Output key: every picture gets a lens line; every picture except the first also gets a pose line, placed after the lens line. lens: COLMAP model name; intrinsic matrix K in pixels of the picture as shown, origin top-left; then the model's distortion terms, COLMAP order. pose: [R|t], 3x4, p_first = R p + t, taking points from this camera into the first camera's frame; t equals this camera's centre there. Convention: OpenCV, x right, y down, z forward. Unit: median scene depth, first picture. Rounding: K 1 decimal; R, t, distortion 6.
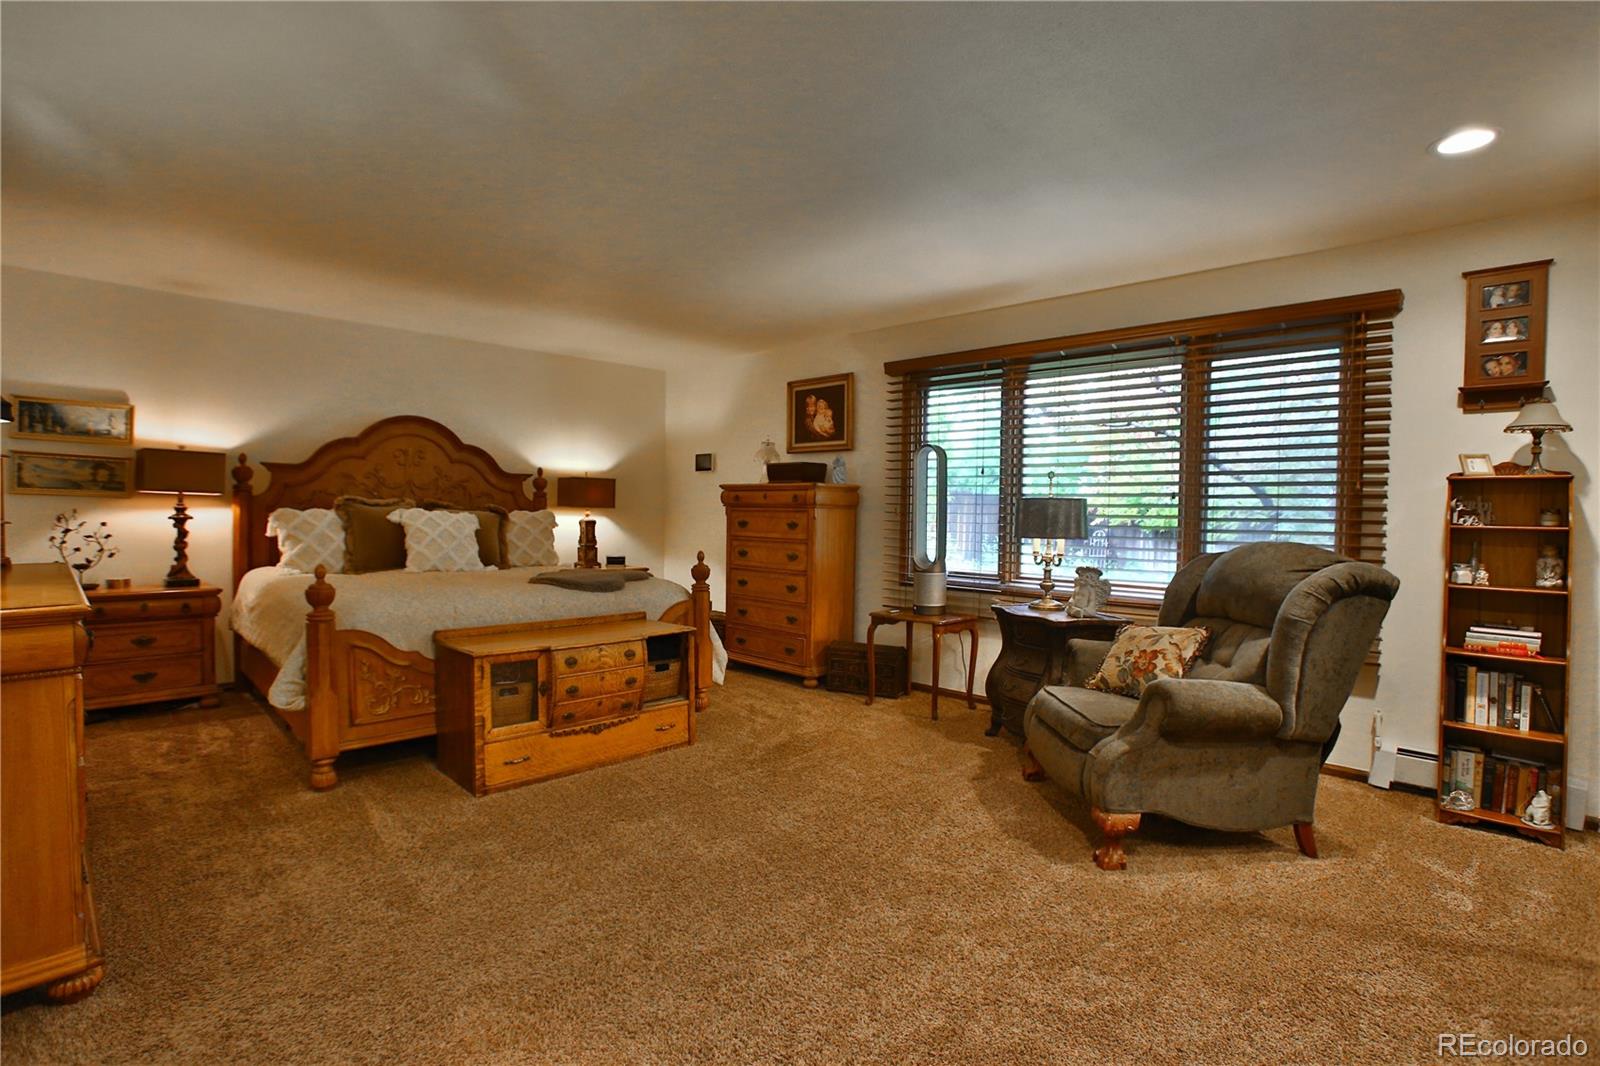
lens RADIAL K [[774.7, 0, 798.1], [0, 774.7, 528.7], [0, 0, 1]] dist [-0.073410, 0.030378]
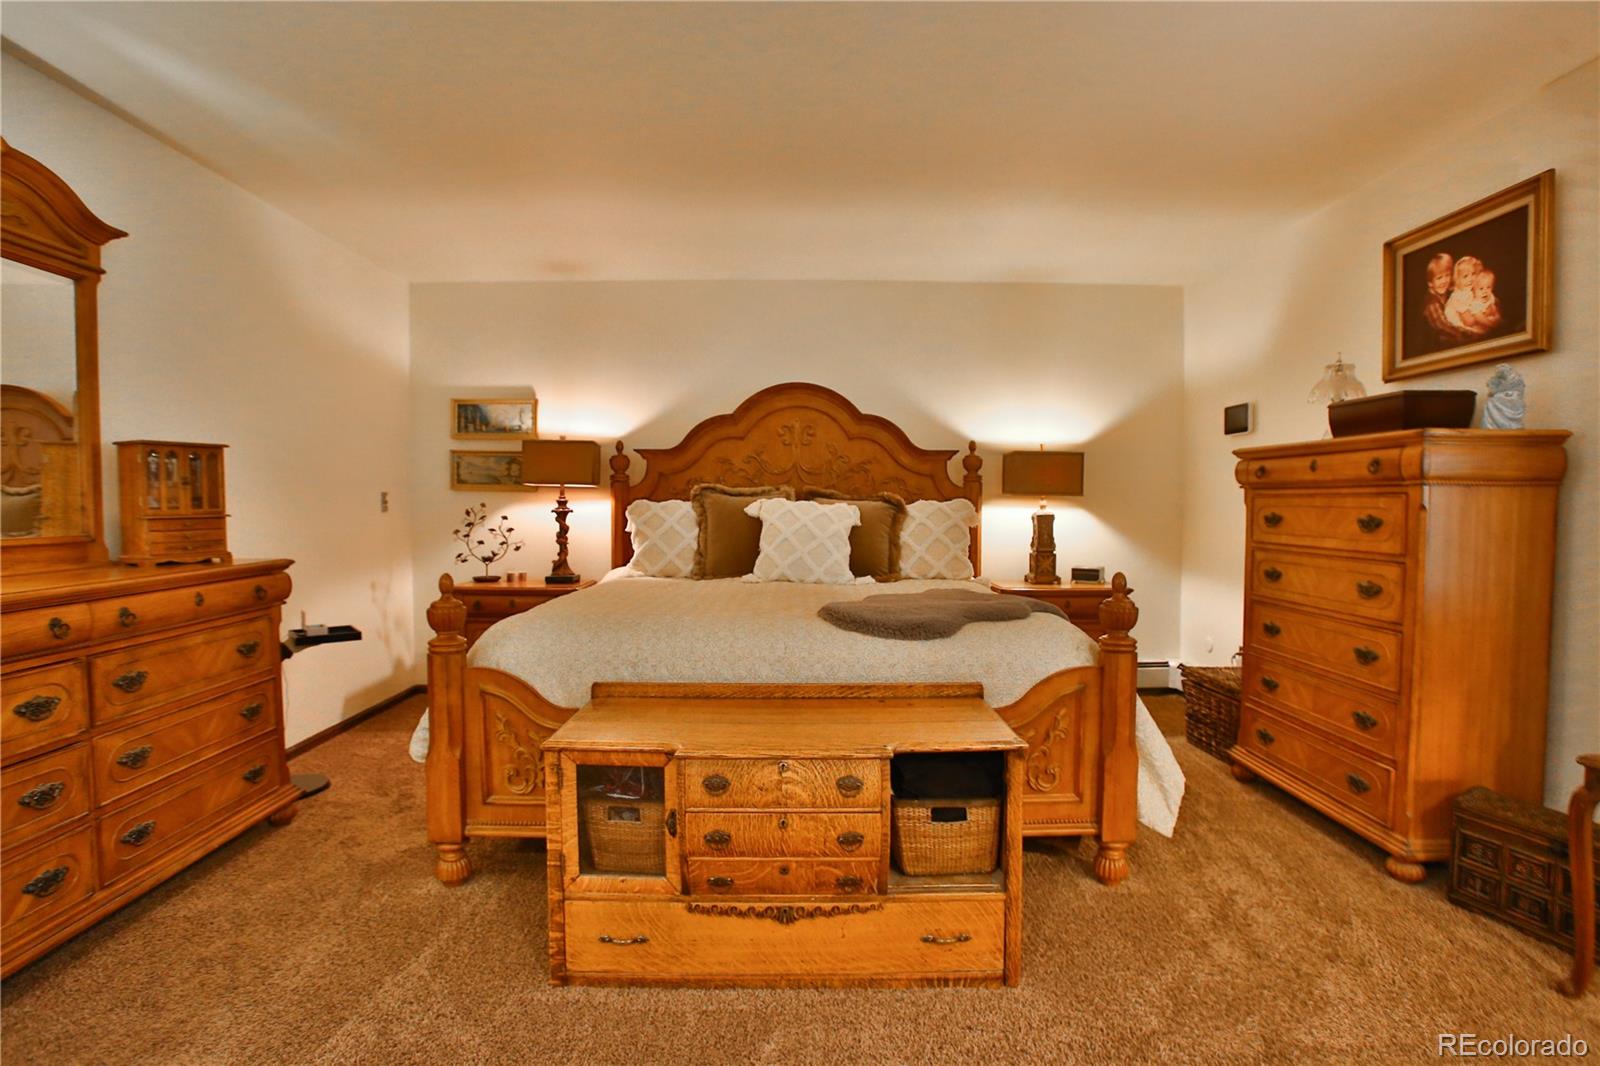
lens RADIAL K [[774.7, 0, 798.1], [0, 774.7, 528.7], [0, 0, 1]] dist [-0.073410, 0.030378]
pose [[0.707187, 0.011469, -0.706934, 0.076906], [-0.006975, 0.999933, 0.009245, -0.003356], [0.706992, -0.001607, 0.707219, 0.471778]]
